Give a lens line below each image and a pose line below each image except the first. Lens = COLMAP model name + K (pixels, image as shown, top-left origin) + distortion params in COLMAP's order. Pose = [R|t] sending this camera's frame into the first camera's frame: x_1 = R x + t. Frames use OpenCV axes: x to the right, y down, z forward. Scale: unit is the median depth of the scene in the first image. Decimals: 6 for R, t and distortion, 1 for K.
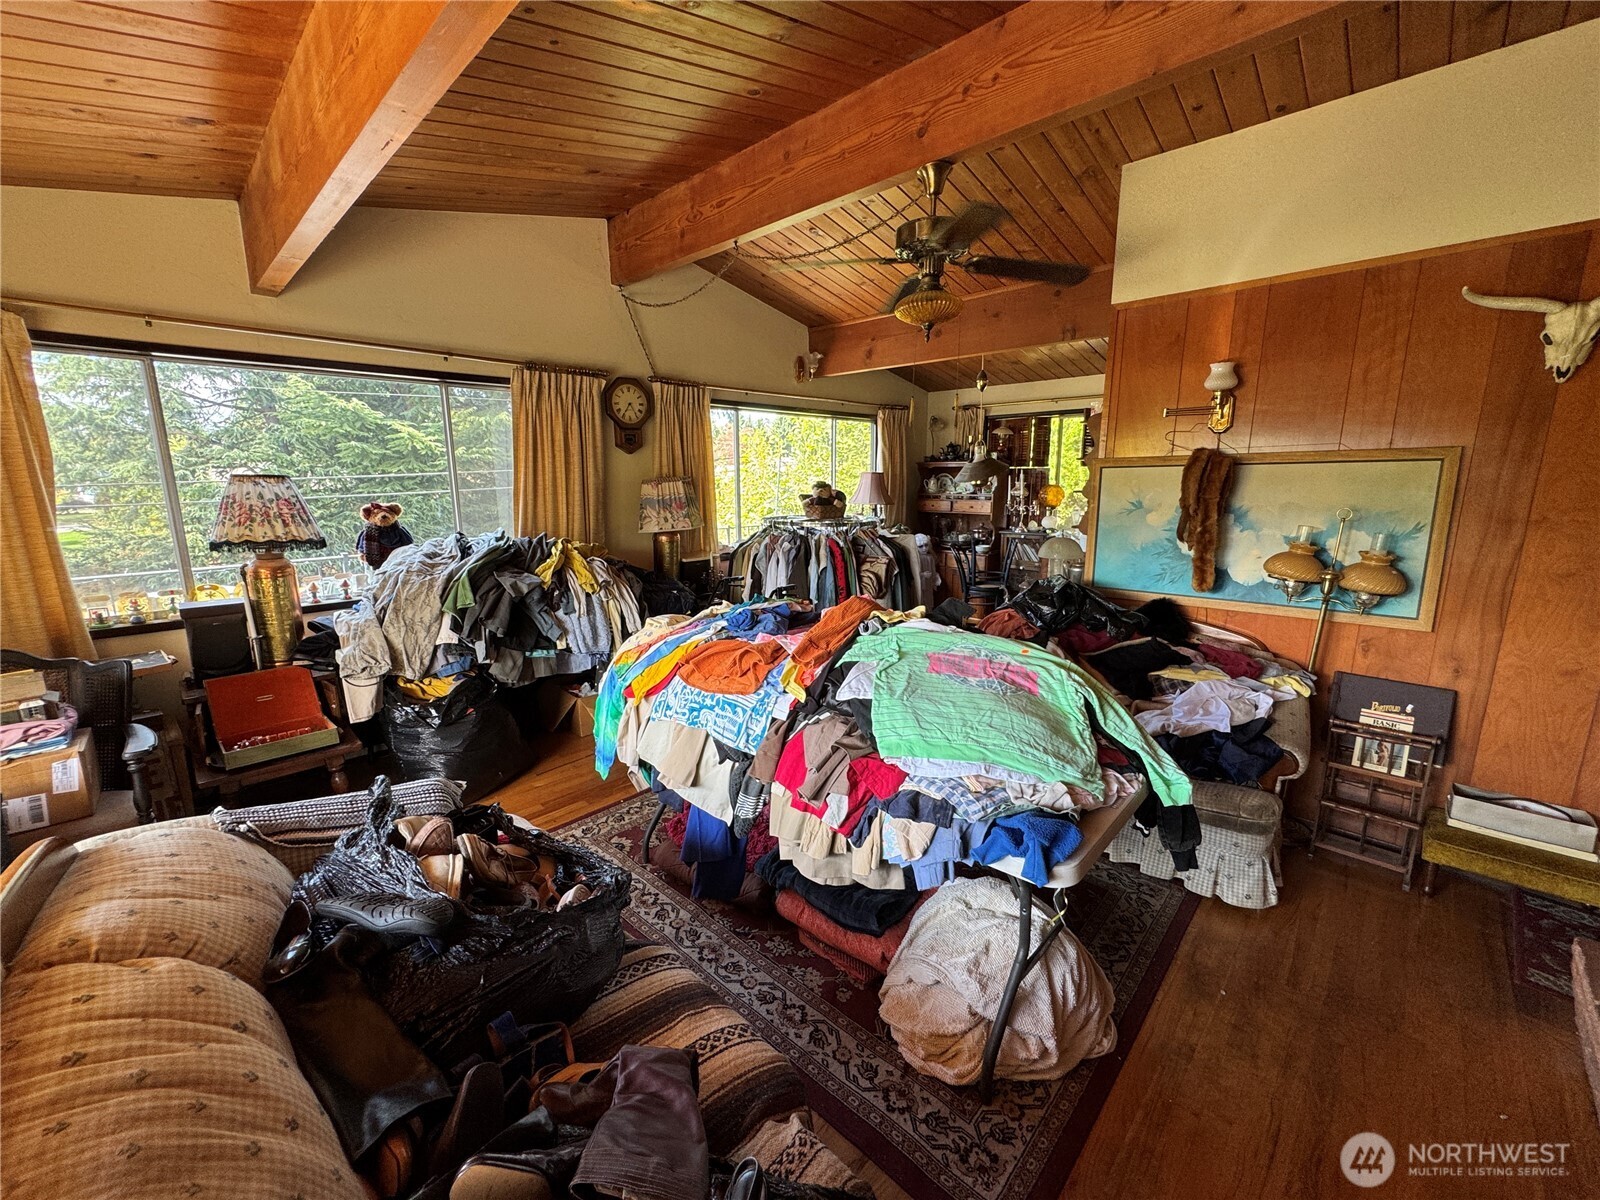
lens RADIAL K [[637.1, 0, 797.4], [0, 637.1, 597.9], [0, 0, 1]] dist [-0.003579, 0.000074]
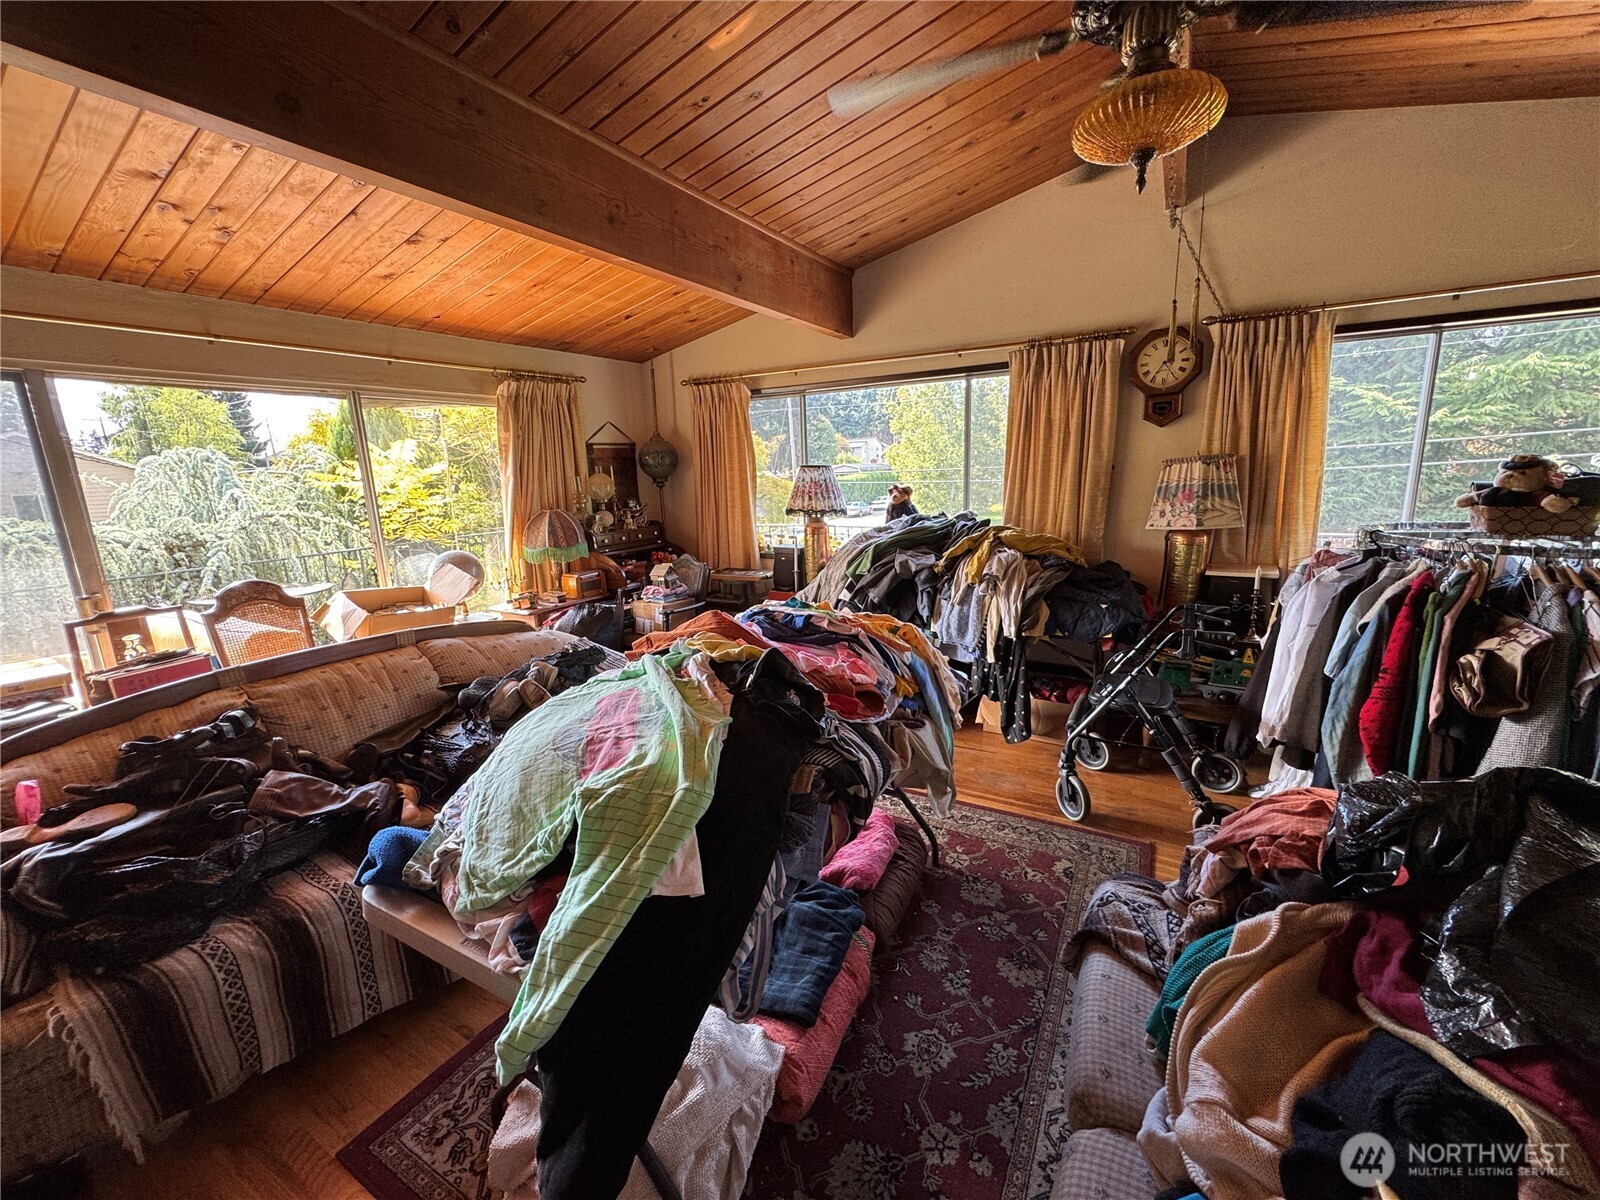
lens RADIAL K [[637.1, 0, 795.6], [0, 637.1, 597.3], [0, 0, 1]] dist [-0.003579, 0.000074]
pose [[0.242395, 0.188849, -0.951620, 0.411514], [-0.152166, 0.976133, 0.154954, -0.075137], [0.958170, 0.107244, 0.265346, 0.385151]]
